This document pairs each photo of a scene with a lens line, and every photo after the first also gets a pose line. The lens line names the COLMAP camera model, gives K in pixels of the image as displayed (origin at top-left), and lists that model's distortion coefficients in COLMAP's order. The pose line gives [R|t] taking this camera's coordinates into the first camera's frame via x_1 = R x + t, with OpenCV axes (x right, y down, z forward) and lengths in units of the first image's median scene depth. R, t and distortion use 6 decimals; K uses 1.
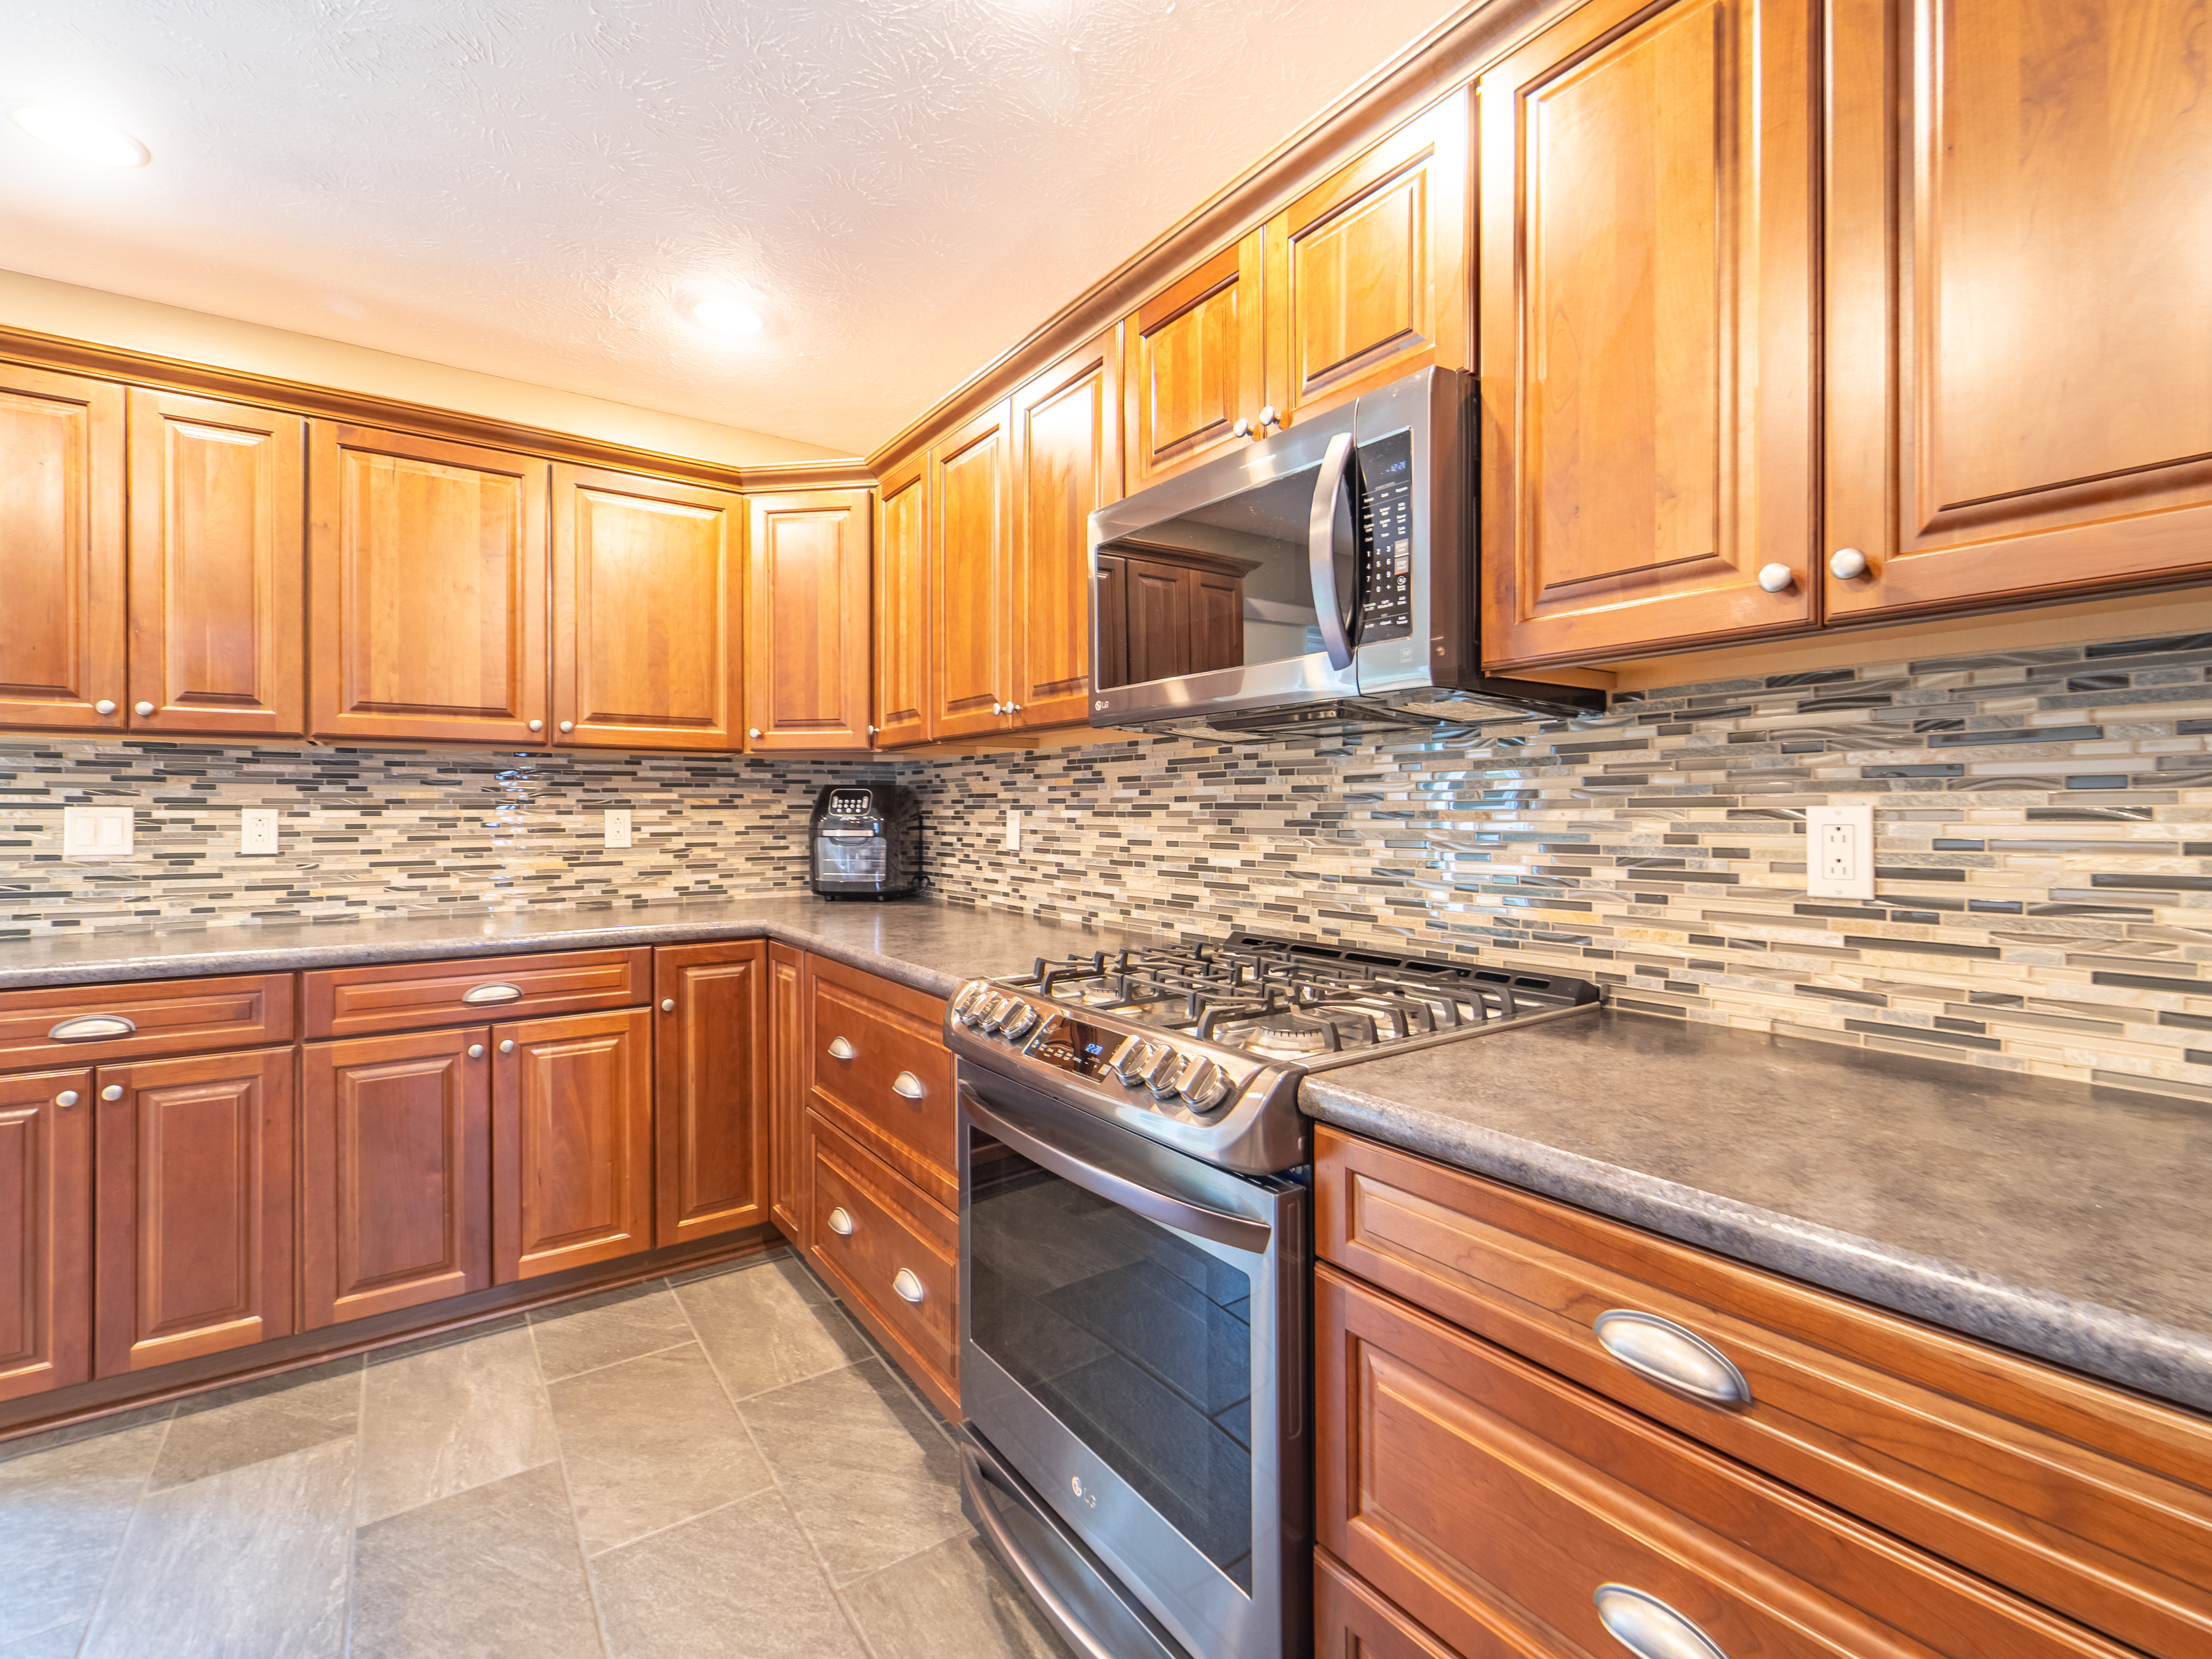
lens RADIAL K [[1004.4, 0, 1114.4], [0, 1004.4, 812.1], [0, 0, 1]] dist [0.003011, -0.001702]
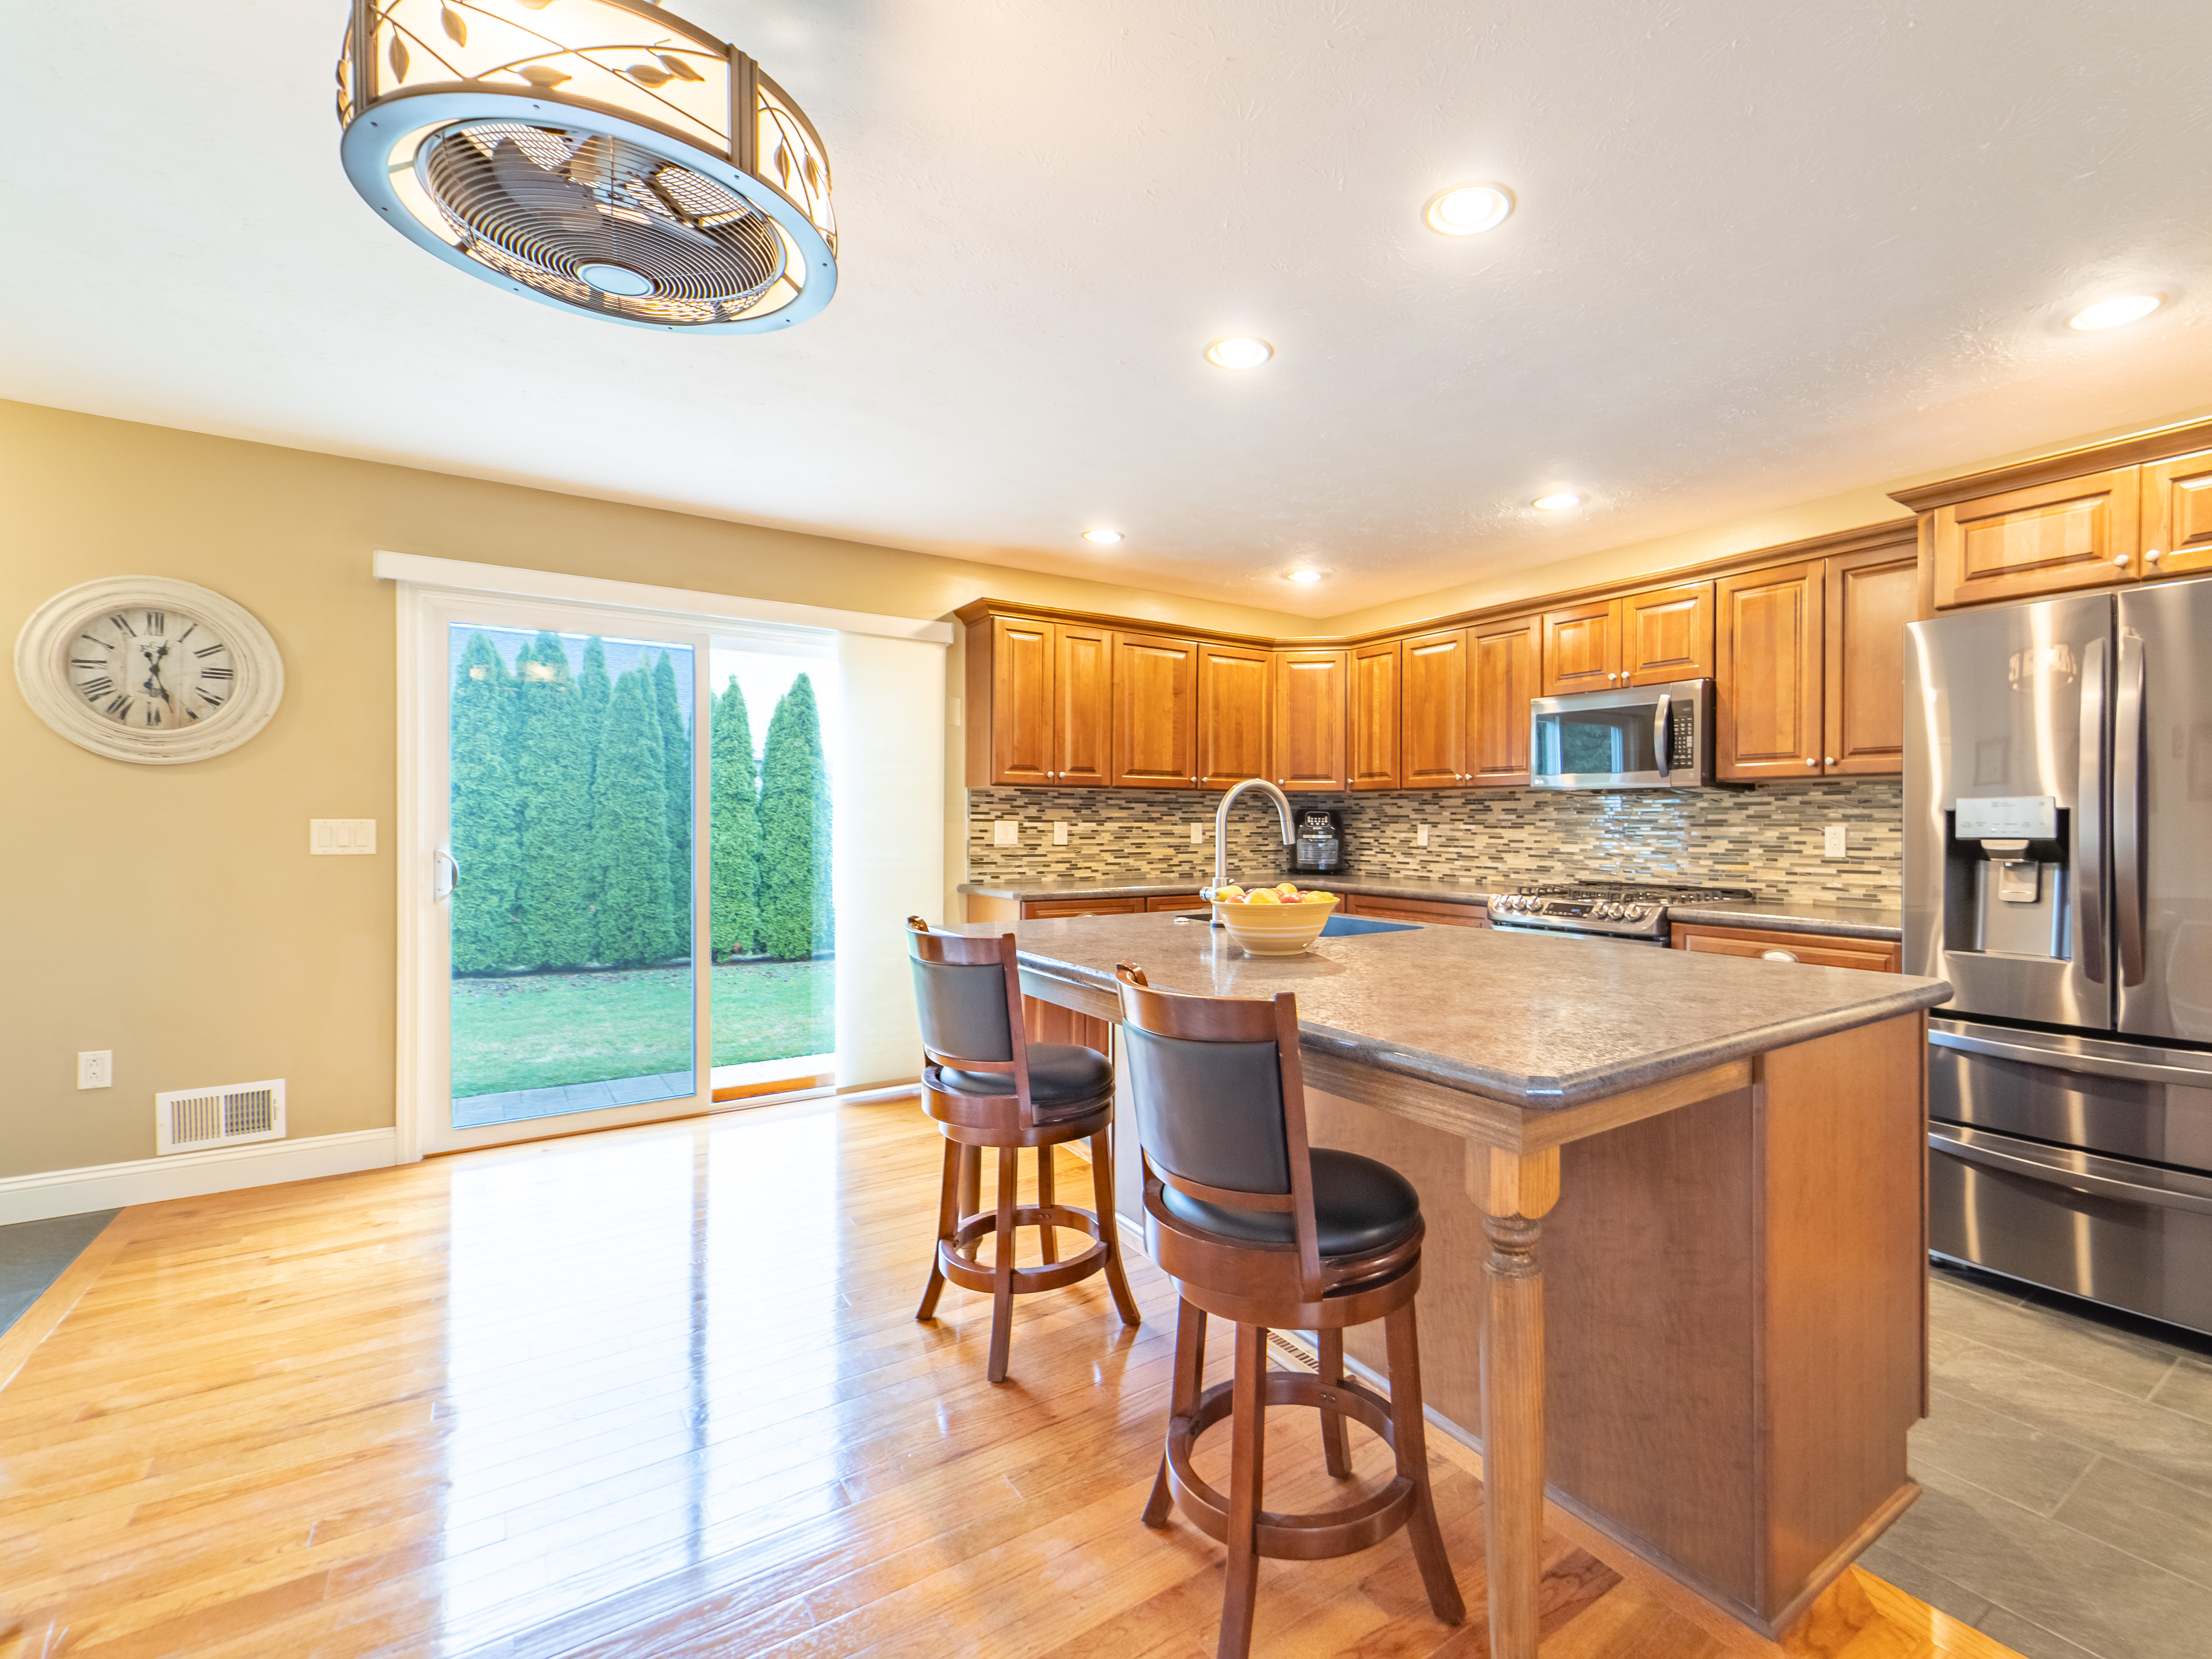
lens RADIAL K [[995.1, 0, 1220.3], [0, 995.1, 825.8], [0, 0, 1]] dist [0.001664, 0.000014]
pose [[0.999955, 0.006010, 0.007358, -0.575557], [-0.006035, 0.999976, 0.003352, -0.003961], [-0.007338, -0.003396, 0.999967, -0.990394]]
